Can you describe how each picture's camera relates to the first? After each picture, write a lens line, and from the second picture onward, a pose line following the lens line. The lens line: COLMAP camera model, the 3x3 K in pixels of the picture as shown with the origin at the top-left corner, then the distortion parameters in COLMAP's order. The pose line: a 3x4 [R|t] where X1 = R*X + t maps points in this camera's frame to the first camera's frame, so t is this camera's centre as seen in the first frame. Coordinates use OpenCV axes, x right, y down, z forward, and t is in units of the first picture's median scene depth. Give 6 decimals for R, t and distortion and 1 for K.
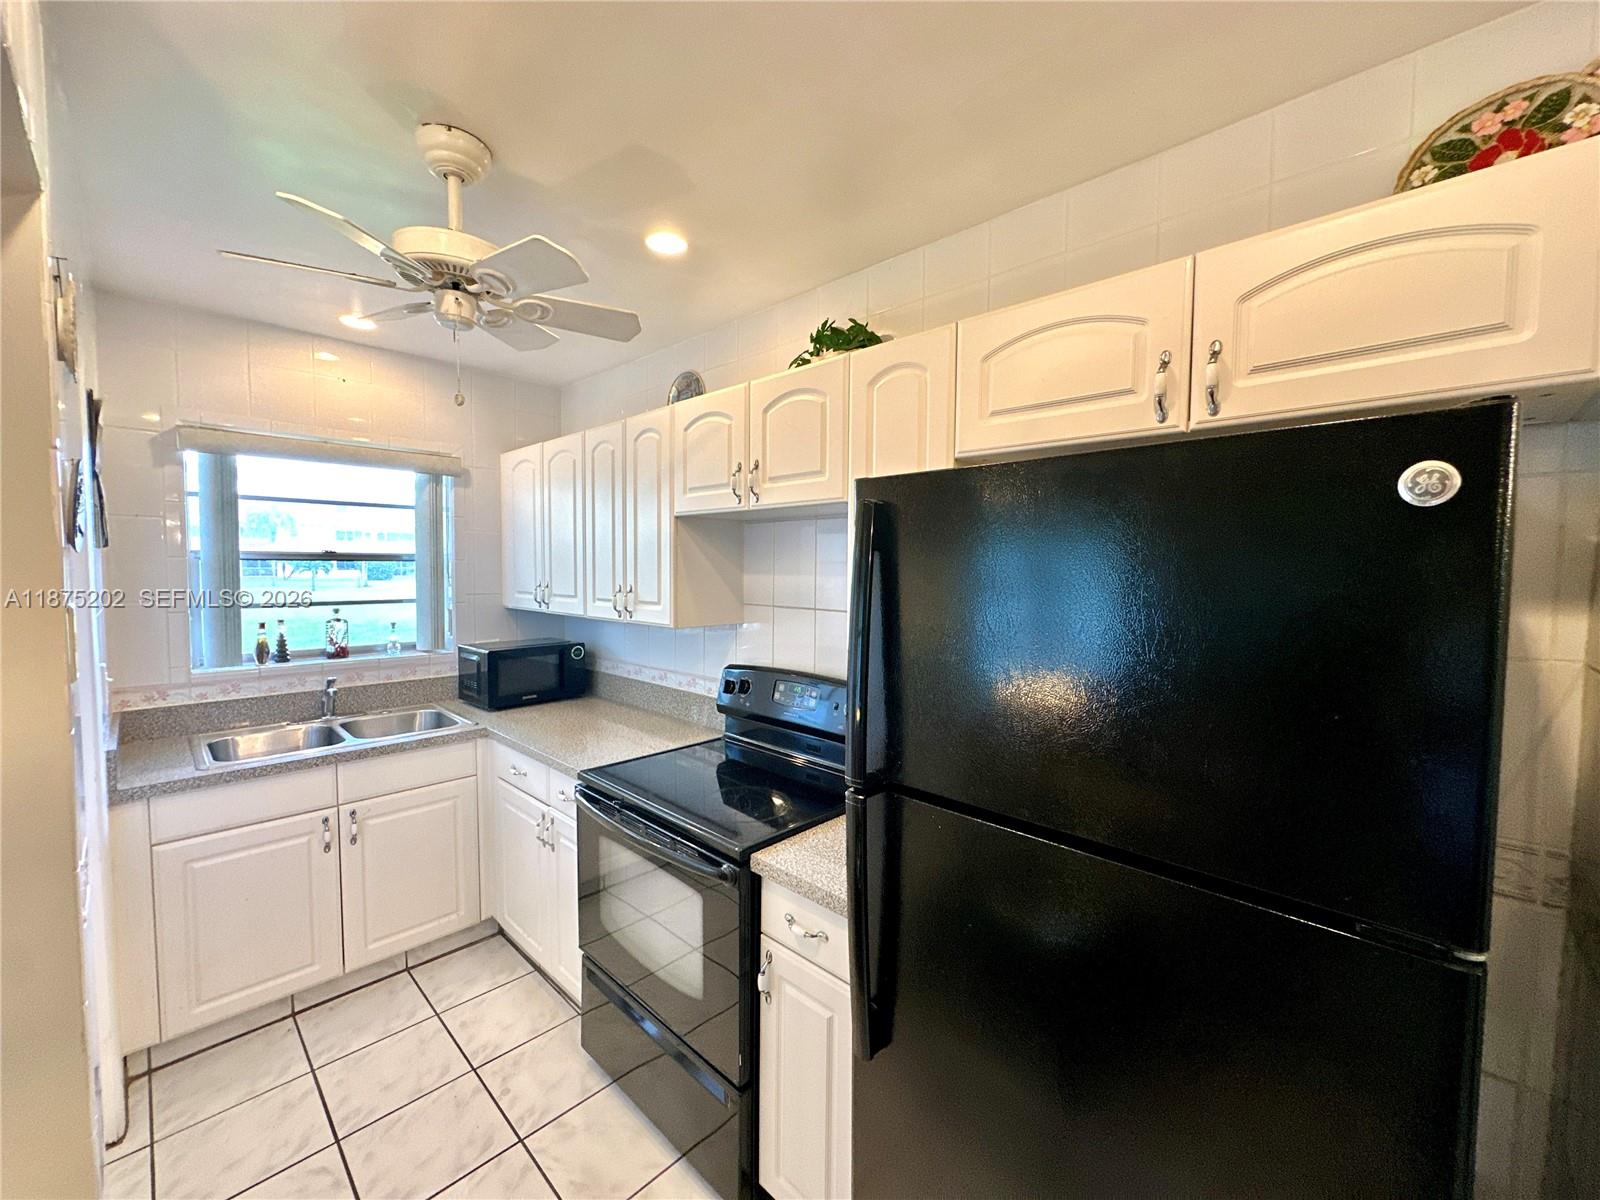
lens RADIAL K [[640.6, 0, 799.0], [0, 640.6, 605.7], [0, 0, 1]] dist [-0.004056, 0.000298]
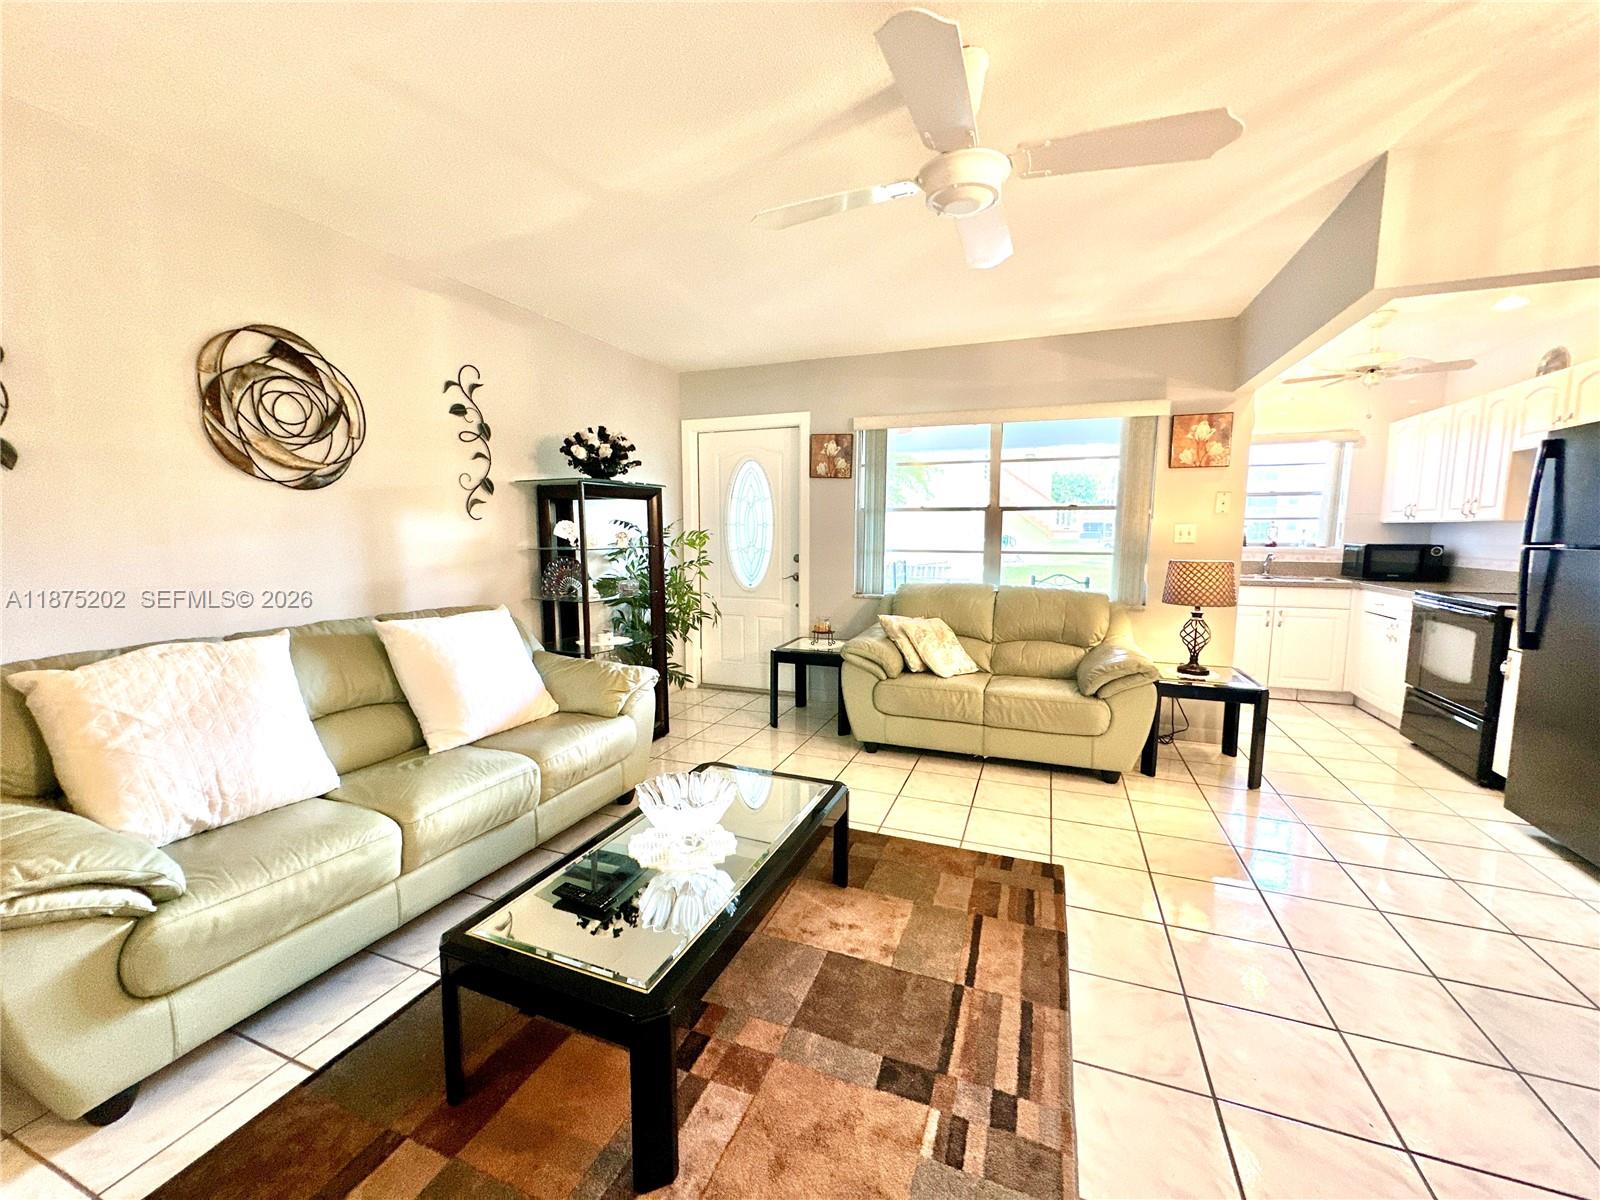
lens RADIAL K [[640.6, 0, 799.0], [0, 640.6, 600.6], [0, 0, 1]] dist [-0.004056, 0.000298]
pose [[0.386689, 0.096368, -0.917161, 0.496828], [-0.052323, 0.995216, 0.082509, 0.157137], [0.920724, 0.016083, 0.389882, -1.034937]]
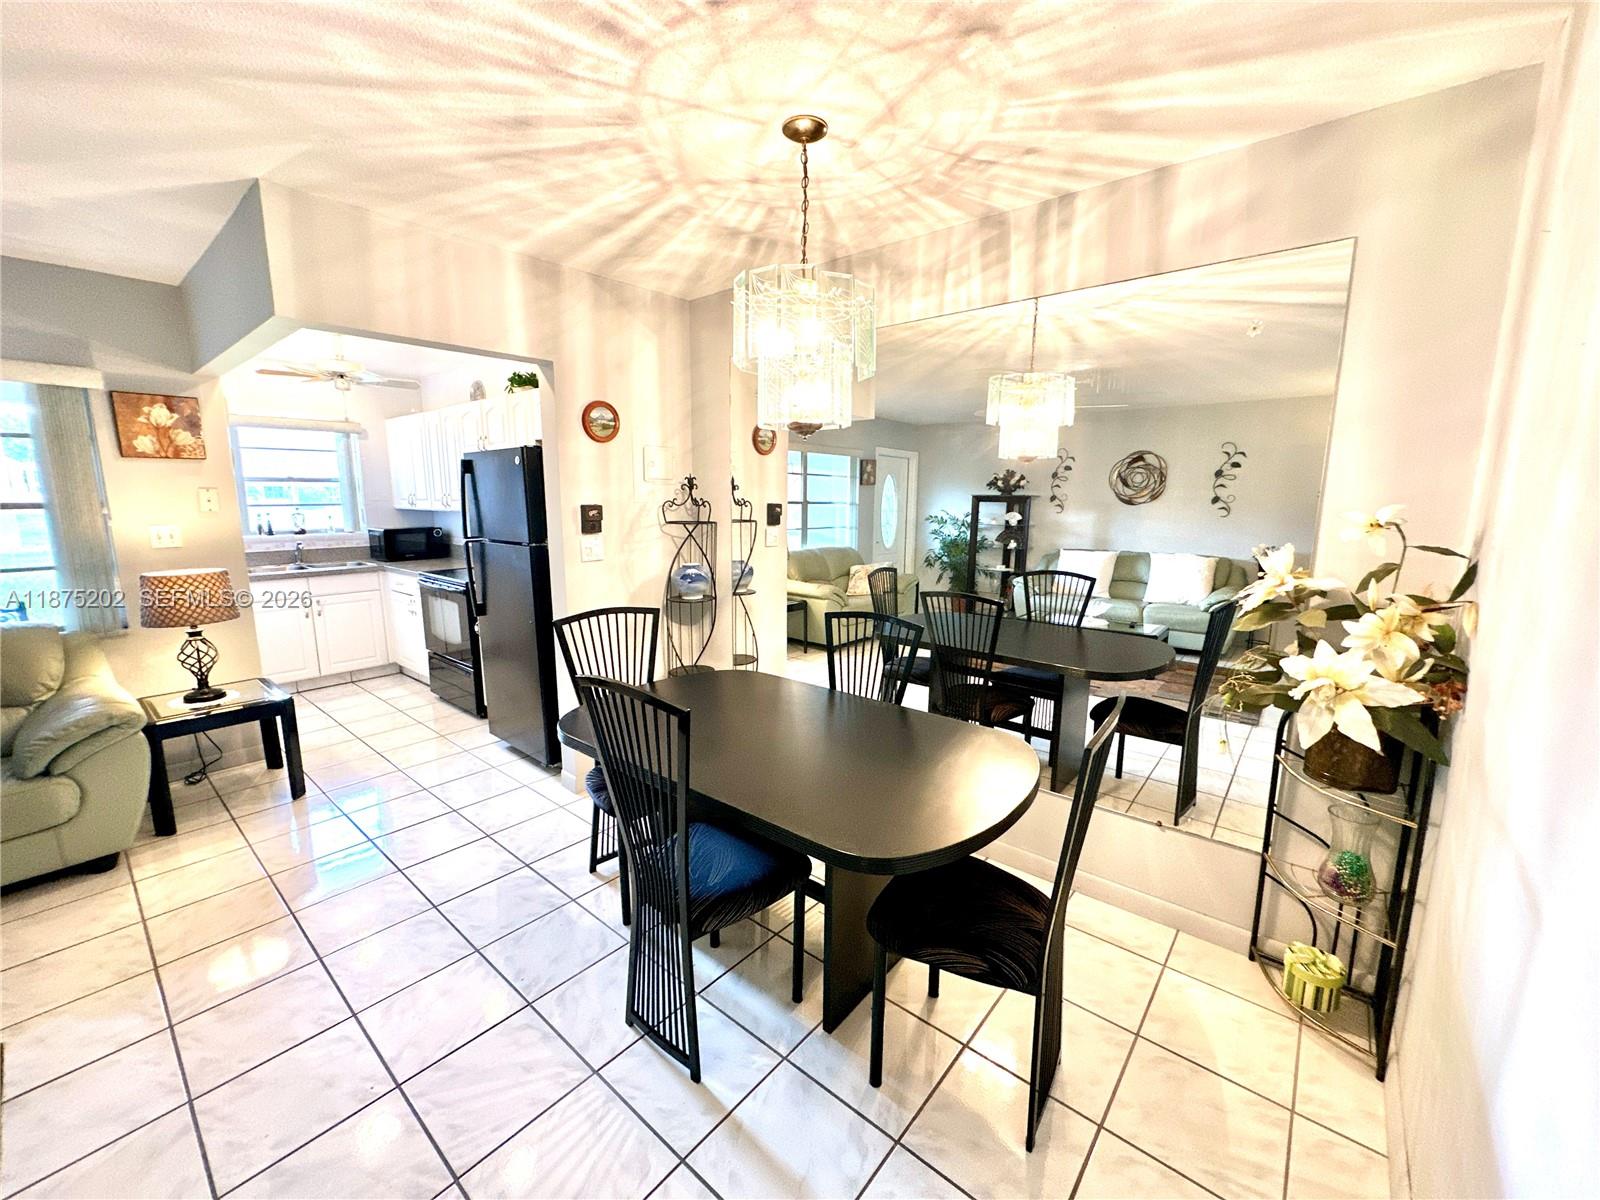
lens RADIAL K [[640.6, 0, 799.8], [0, 640.6, 602.7], [0, 0, 1]] dist [-0.004056, 0.000298]
pose [[0.997490, -0.017742, 0.068551, 0.603219], [0.010075, 0.993813, 0.110608, 0.088242], [-0.070089, -0.109640, 0.991497, -0.976331]]
